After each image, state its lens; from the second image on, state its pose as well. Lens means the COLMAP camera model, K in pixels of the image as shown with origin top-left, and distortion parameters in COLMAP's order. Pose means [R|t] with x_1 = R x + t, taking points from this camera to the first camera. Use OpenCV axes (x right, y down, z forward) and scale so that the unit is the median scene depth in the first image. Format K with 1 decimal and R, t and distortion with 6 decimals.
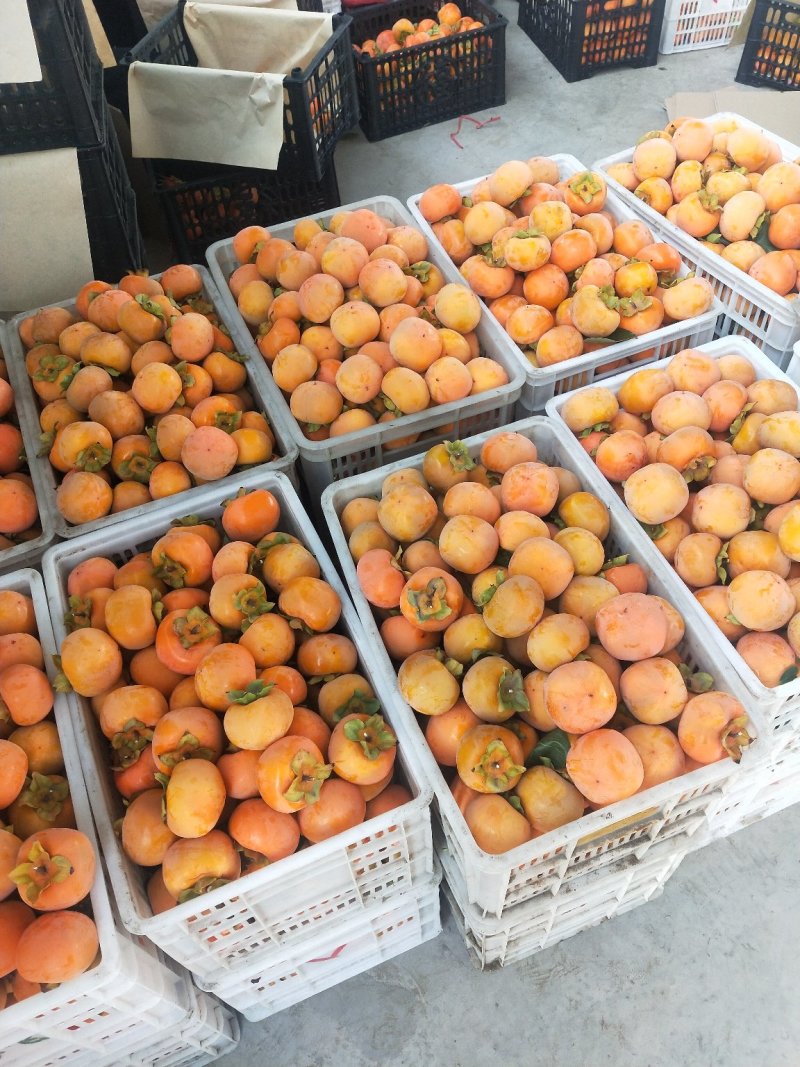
lens RADIAL K [[861.7, 0, 420.7], [0, 861.7, 535.7], [0, 0, 1]] dist [0.085907, -0.223516]
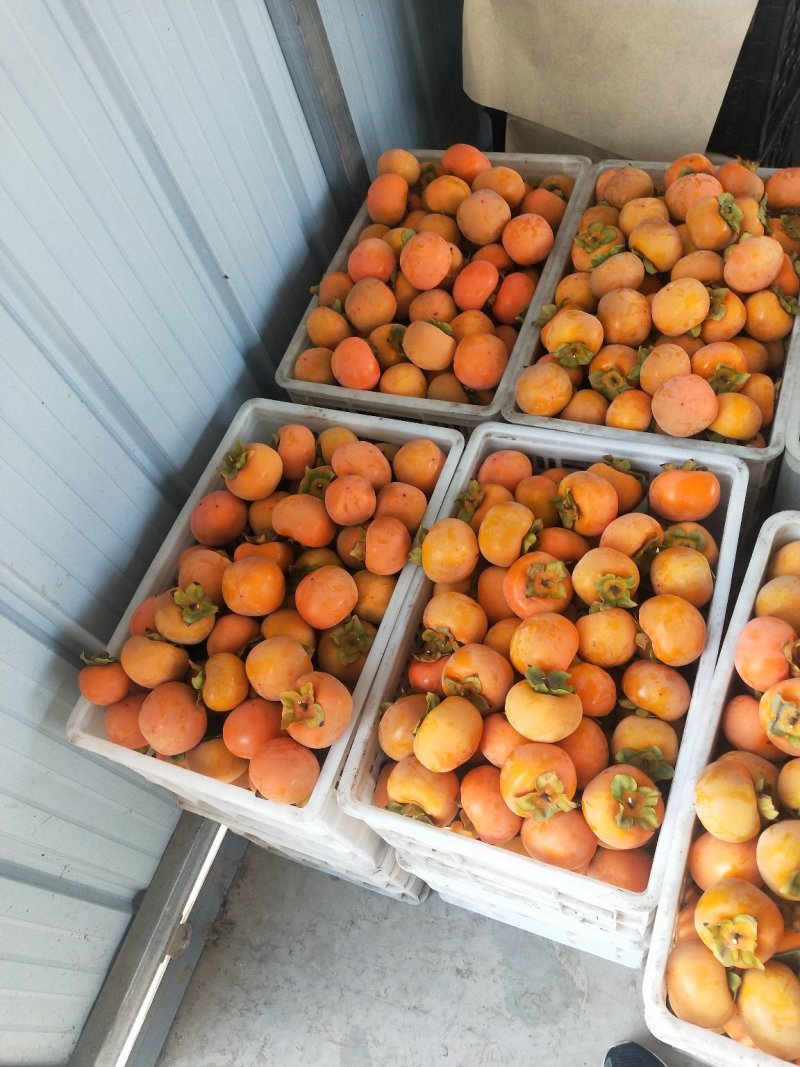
lens RADIAL K [[861.7, 0, 420.7], [0, 861.7, 535.7], [0, 0, 1]] dist [0.085907, -0.223516]
pose [[0.709276, 0.539526, -0.453694, 0.036662], [-0.437065, 0.841540, 0.317466, -0.163912], [0.553083, -0.026877, 0.832692, 0.144792]]
